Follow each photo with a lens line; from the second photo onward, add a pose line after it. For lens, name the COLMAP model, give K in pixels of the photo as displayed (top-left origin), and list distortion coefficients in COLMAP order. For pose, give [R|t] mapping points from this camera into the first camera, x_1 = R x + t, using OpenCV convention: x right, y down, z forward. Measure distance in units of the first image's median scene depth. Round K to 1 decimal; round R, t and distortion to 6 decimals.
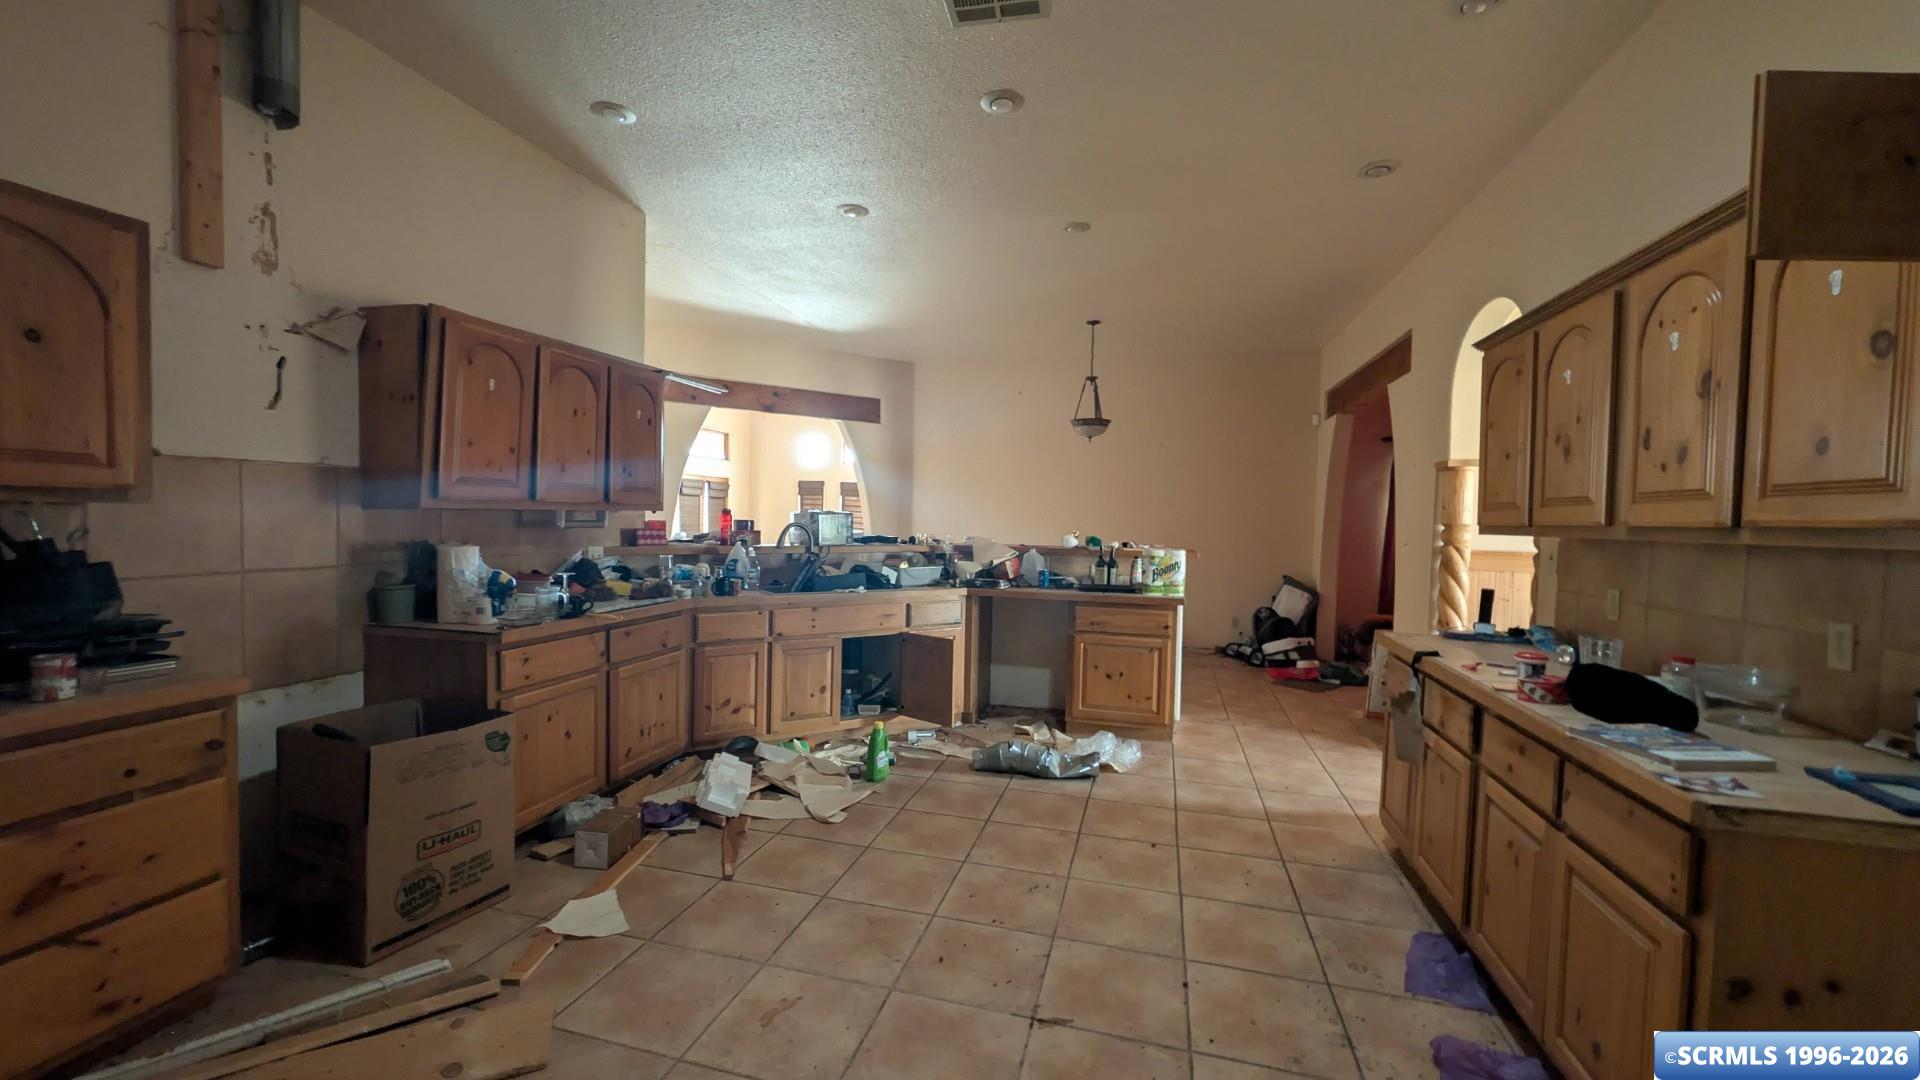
lens RADIAL K [[732.7, 0, 956.9], [0, 732.7, 542.7], [0, 0, 1]] dist [0.000301, 0.000222]
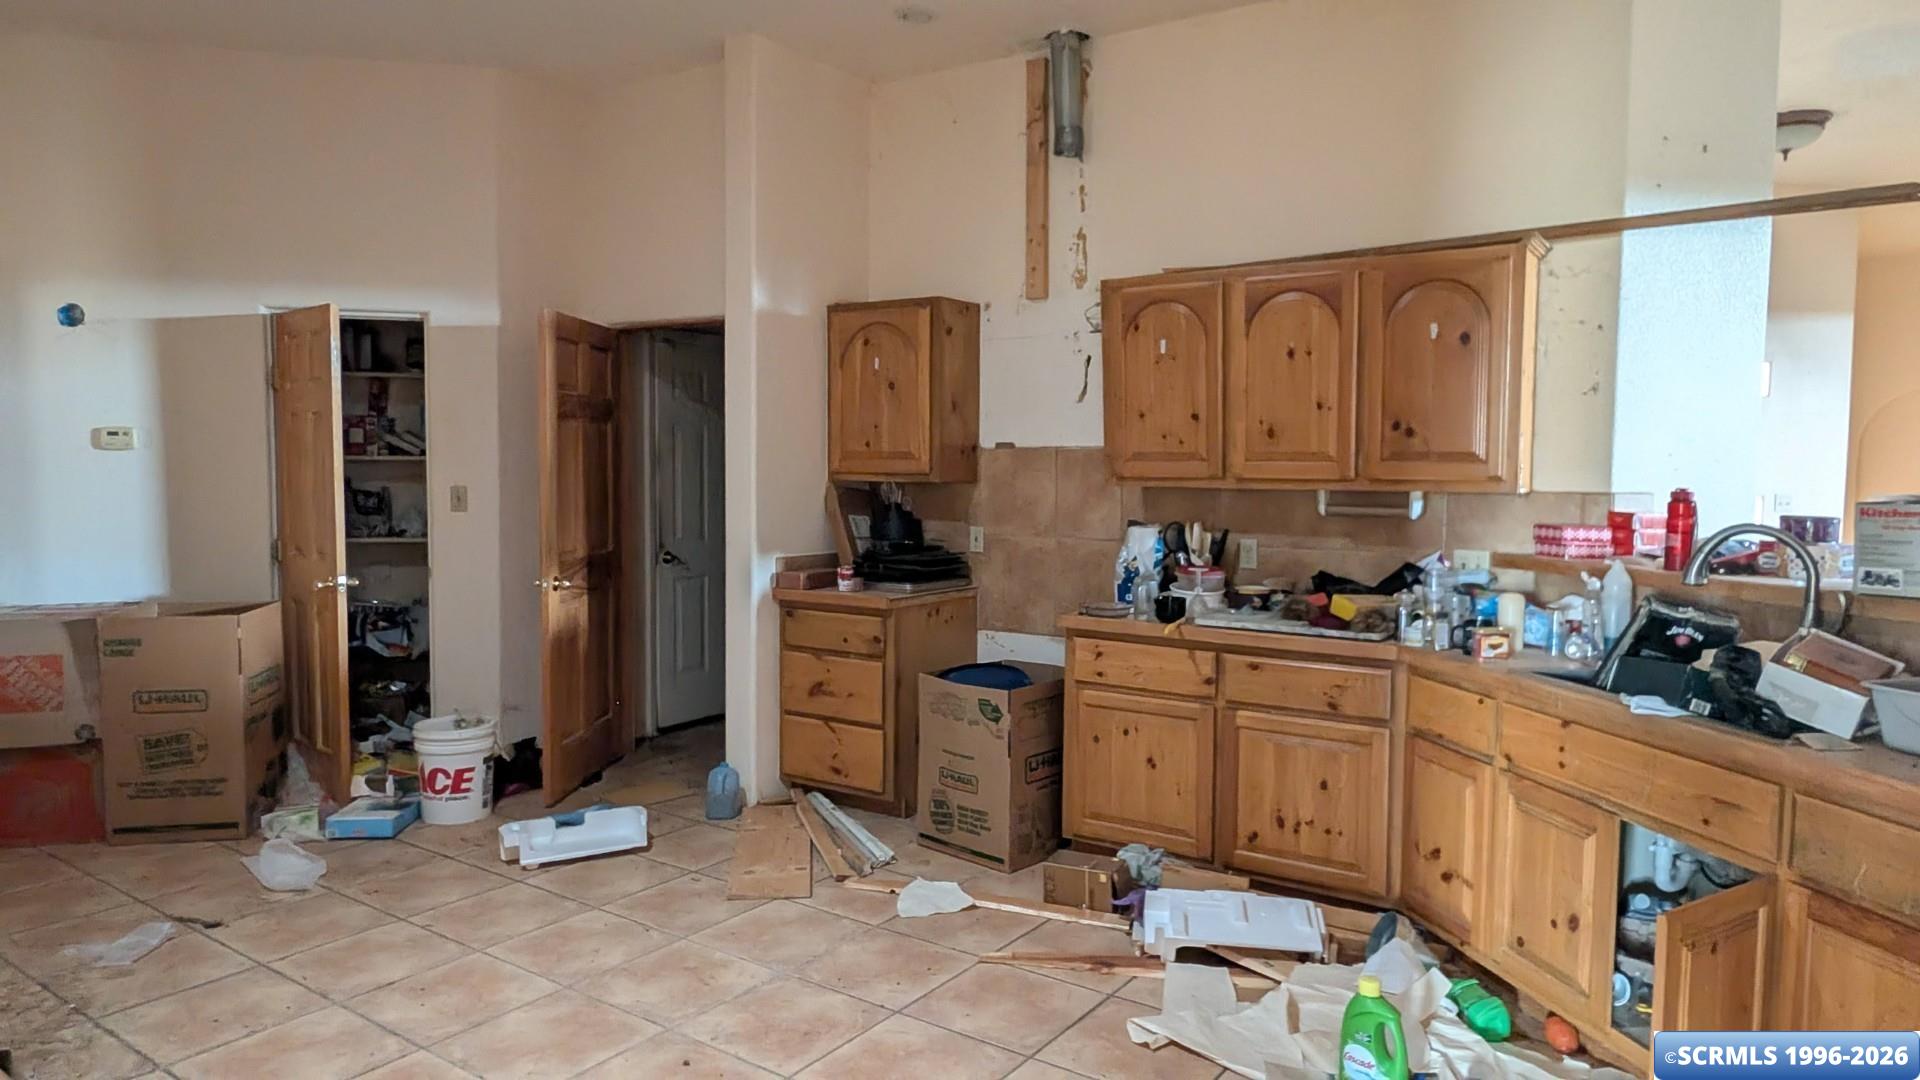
lens RADIAL K [[1178.1, 0, 967.0], [0, 1178.1, 535.2], [0, 0, 1]] dist [0.004240, 0.000889]
pose [[-0.330155, 0.036223, -0.943231, 0.919460], [-0.049297, 0.997238, 0.055552, -0.064752], [0.942639, 0.064839, -0.327457, 1.462101]]
